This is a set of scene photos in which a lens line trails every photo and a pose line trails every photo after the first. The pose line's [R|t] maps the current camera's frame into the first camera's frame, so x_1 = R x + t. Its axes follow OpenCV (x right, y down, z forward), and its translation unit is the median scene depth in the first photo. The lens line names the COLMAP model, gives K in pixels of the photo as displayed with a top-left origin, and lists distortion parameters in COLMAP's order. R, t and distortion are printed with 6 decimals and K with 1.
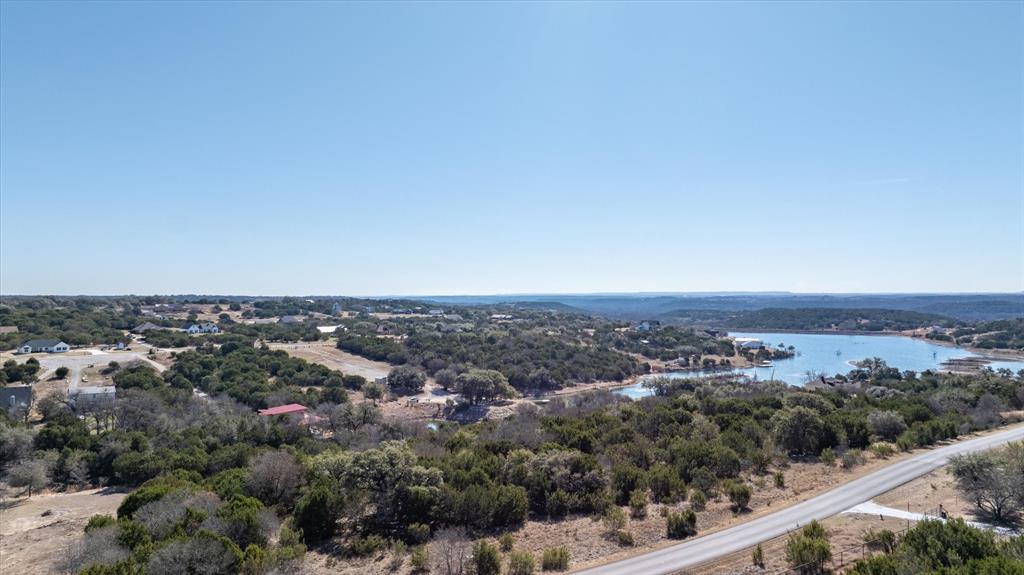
lens RADIAL K [[728.9, 0, 512.9], [0, 728.9, 286.2], [0, 0, 1]] dist [-0.016631, -0.000693]
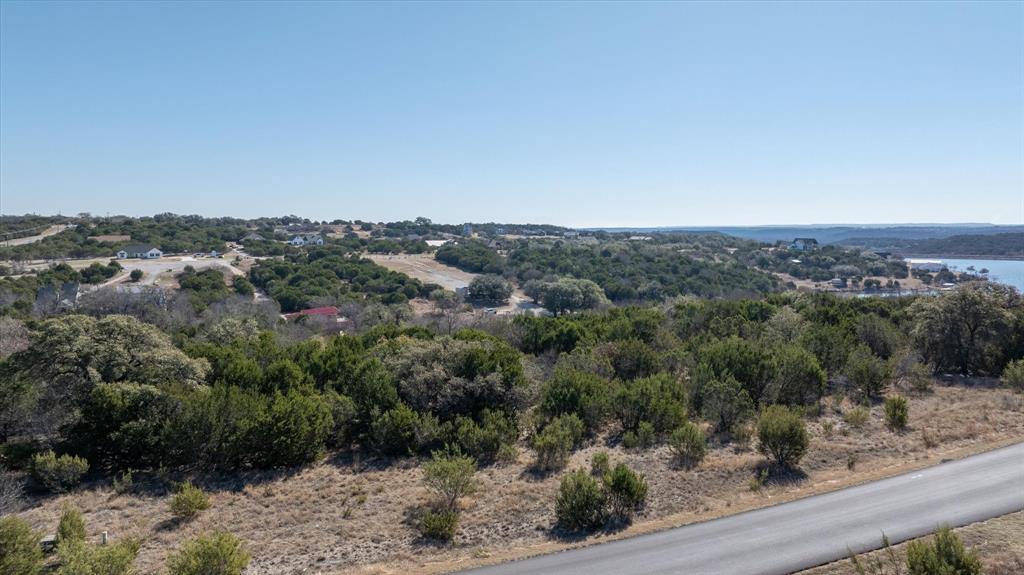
lens RADIAL K [[727.4, 0, 514.7], [0, 727.4, 289.2], [0, 0, 1]] dist [-0.031420, 0.029224]
pose [[0.976362, 0.016549, -0.215505, 0.056824], [0.004083, 0.995474, 0.094944, 0.035696], [0.216101, -0.093580, 0.971876, 0.126351]]
